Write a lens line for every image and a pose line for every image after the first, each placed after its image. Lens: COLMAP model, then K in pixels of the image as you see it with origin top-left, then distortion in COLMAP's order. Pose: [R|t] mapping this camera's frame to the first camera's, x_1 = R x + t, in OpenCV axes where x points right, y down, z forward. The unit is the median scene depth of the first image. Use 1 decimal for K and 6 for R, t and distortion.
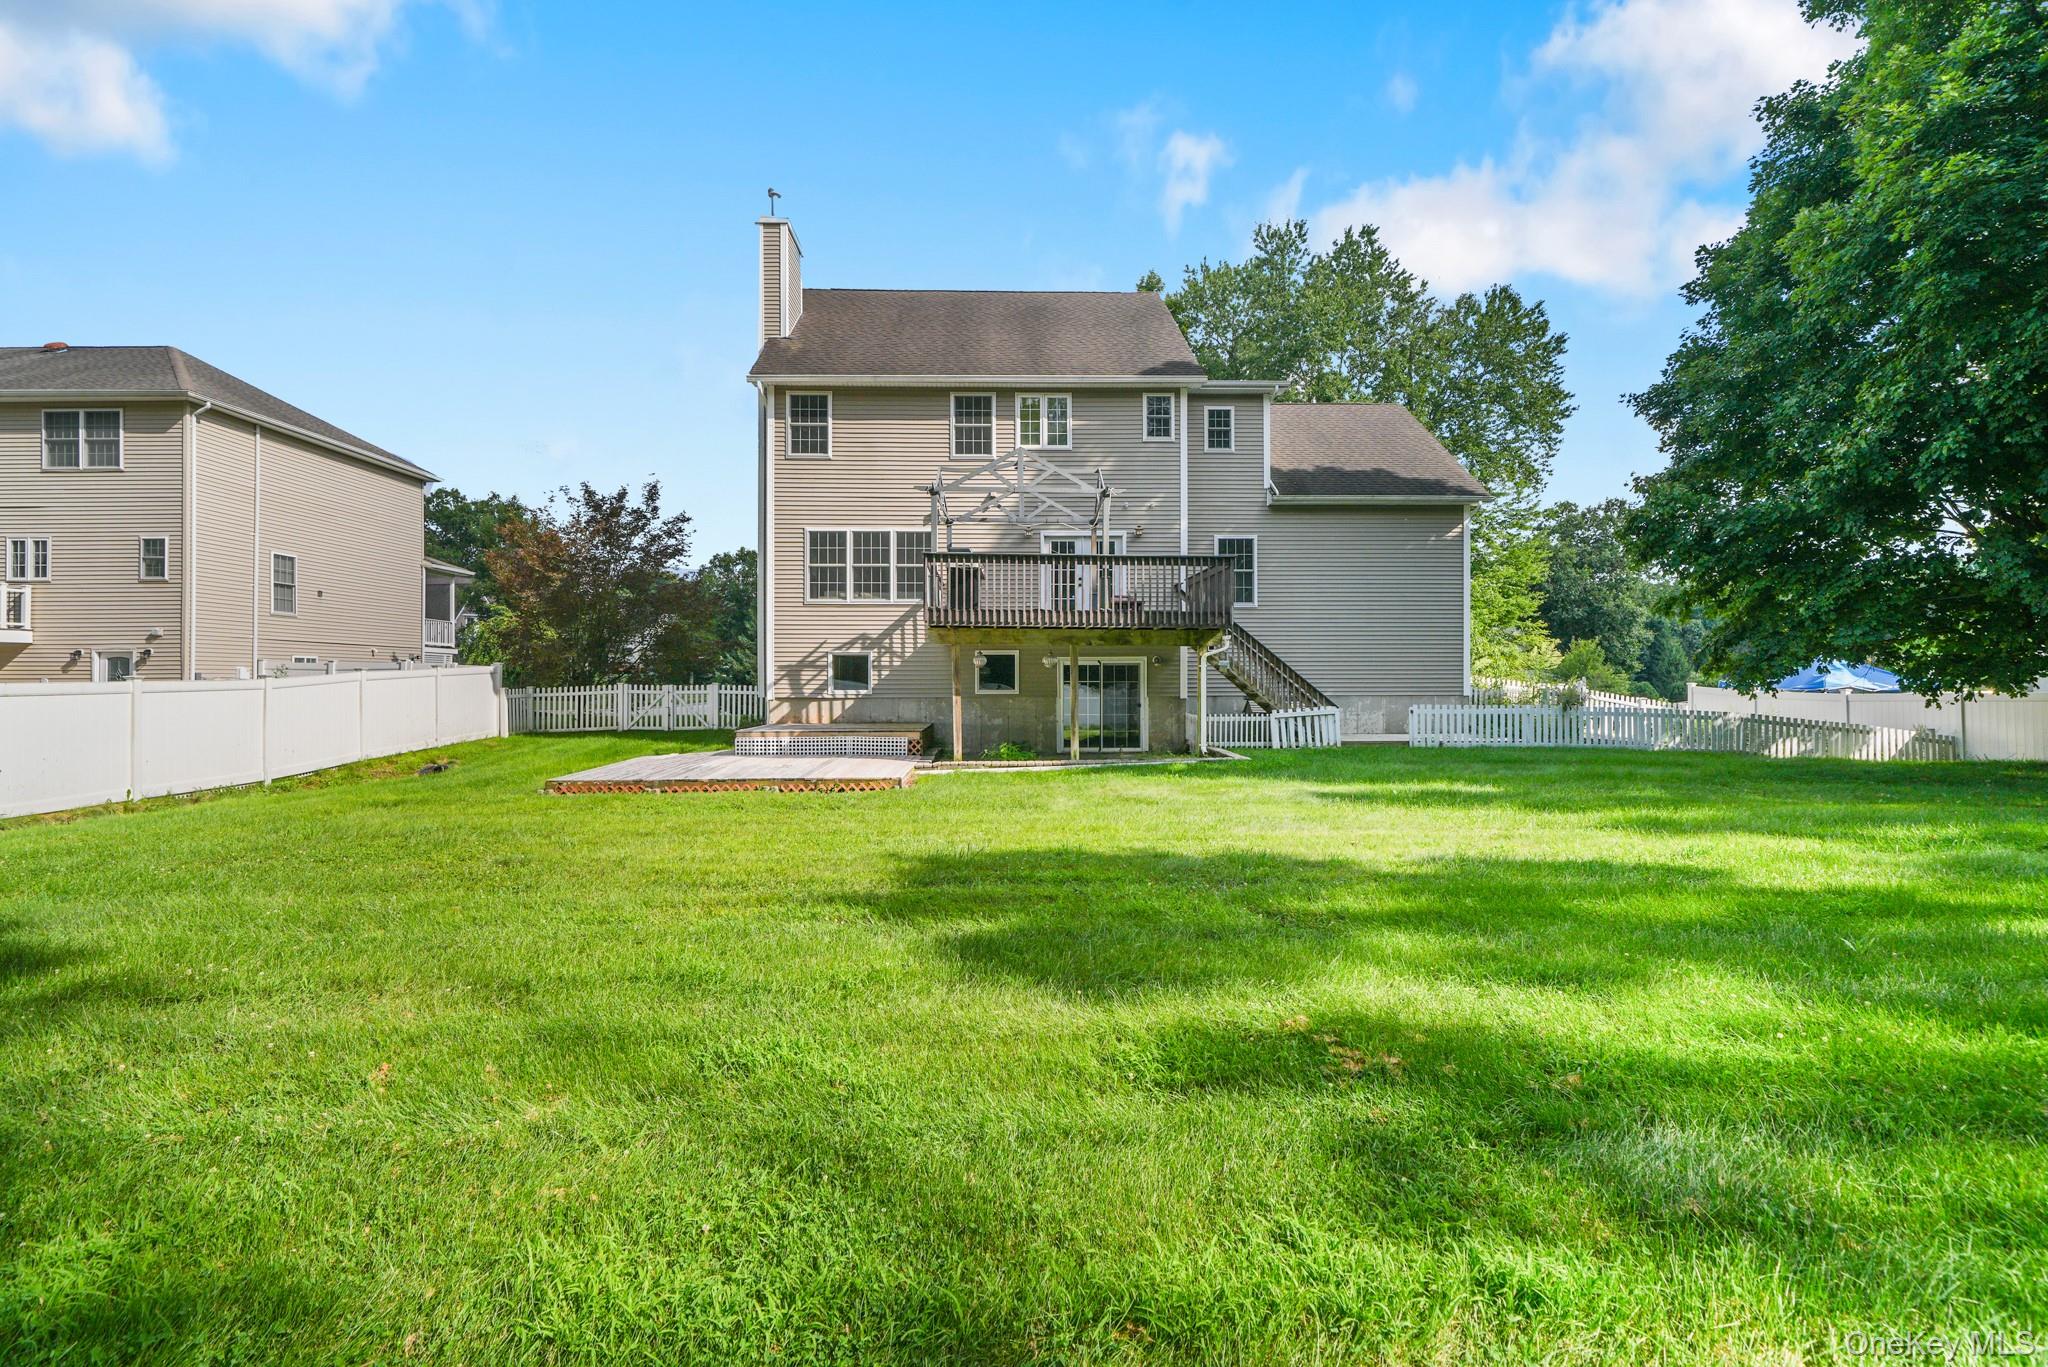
lens RADIAL K [[946.0, 0, 1019.0], [0, 946.0, 672.8], [0, 0, 1]] dist [-0.002926, -0.000024]
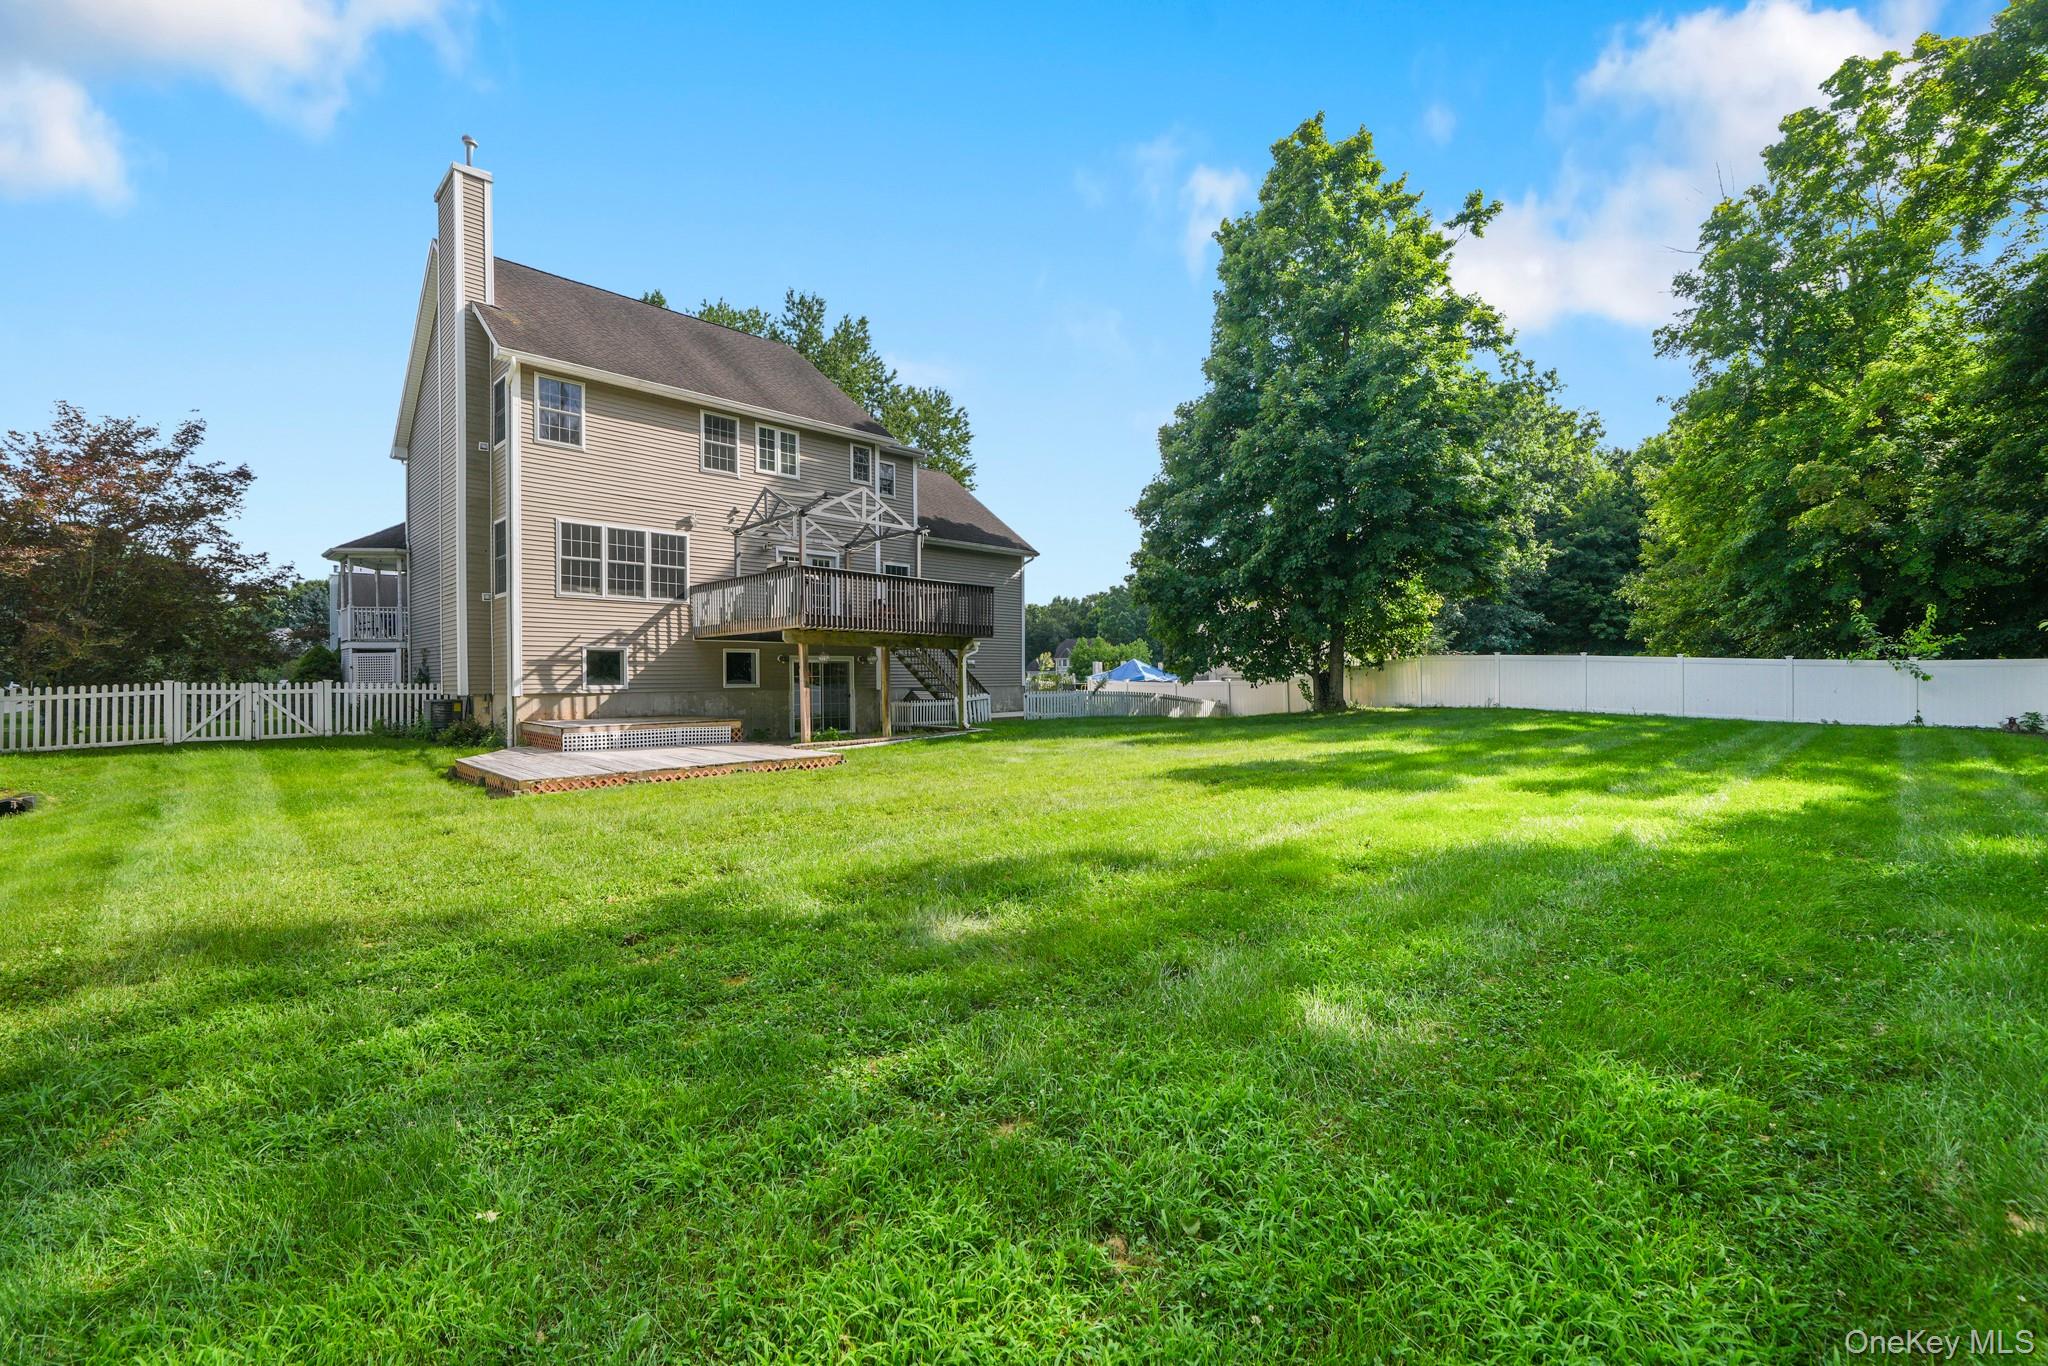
lens RADIAL K [[878.1, 0, 1024.0], [0, 878.1, 683.0], [0, 0, 1]] dist [-0.010736, -0.000060]
pose [[0.706743, -0.007089, 0.707435, -0.522430], [-0.000374, 0.999946, 0.010394, 0.005996], [-0.707470, -0.007610, 0.706702, 0.026872]]
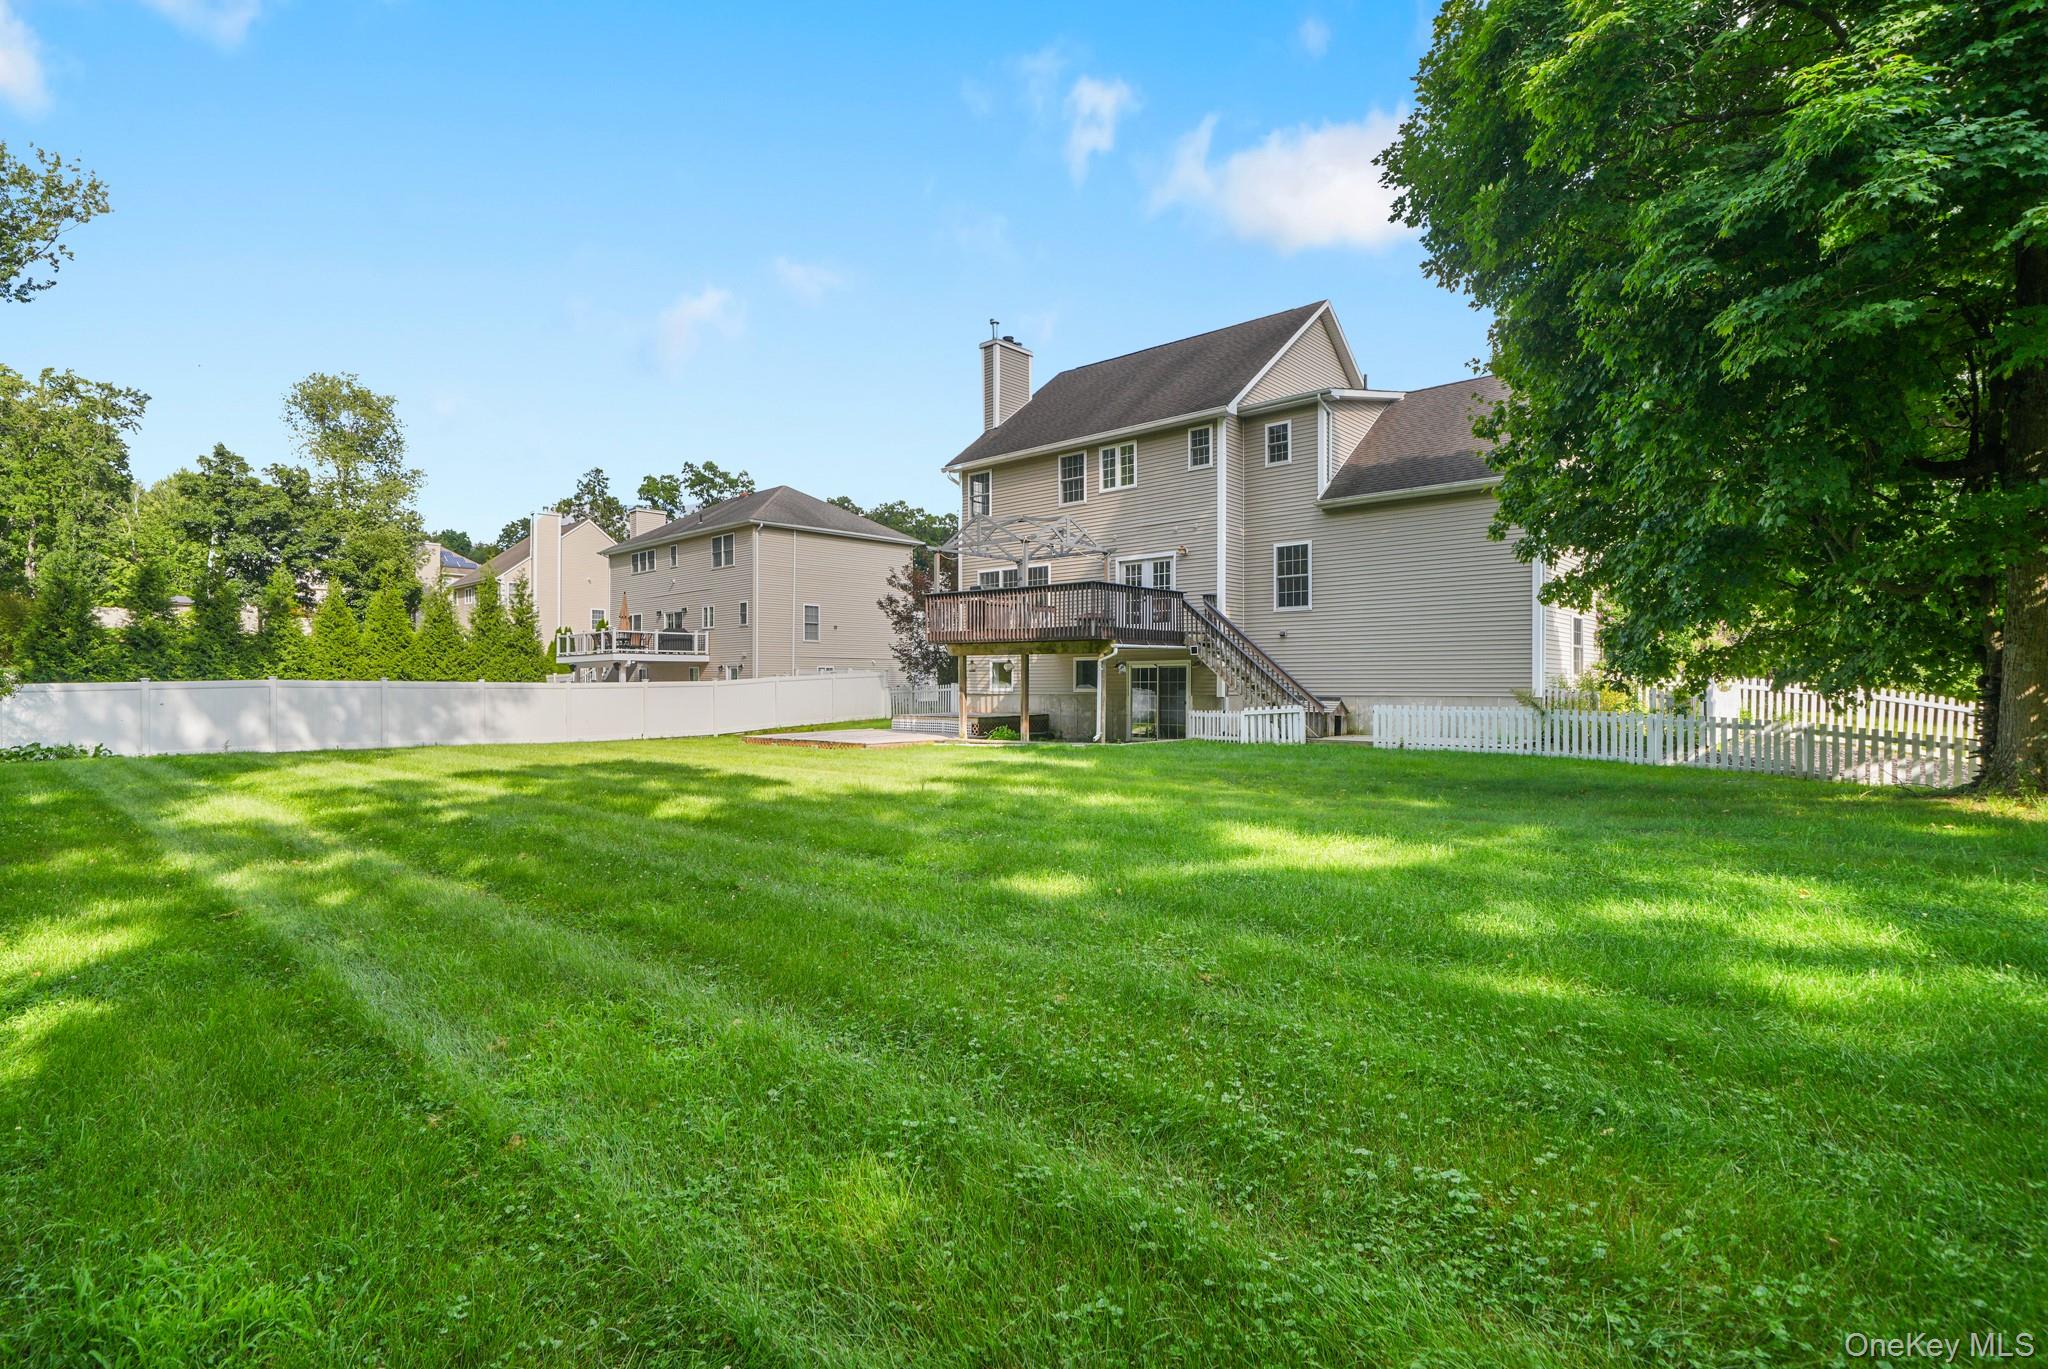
lens RADIAL K [[939.7, 0, 1028.6], [0, 939.7, 698.7], [0, 0, 1]] dist [0.046523, -0.000060]
pose [[0.742674, 0.013024, -0.669527, 0.753434], [0.001581, 0.999774, 0.021201, 0.005074], [0.669651, -0.016804, 0.742485, 0.023210]]
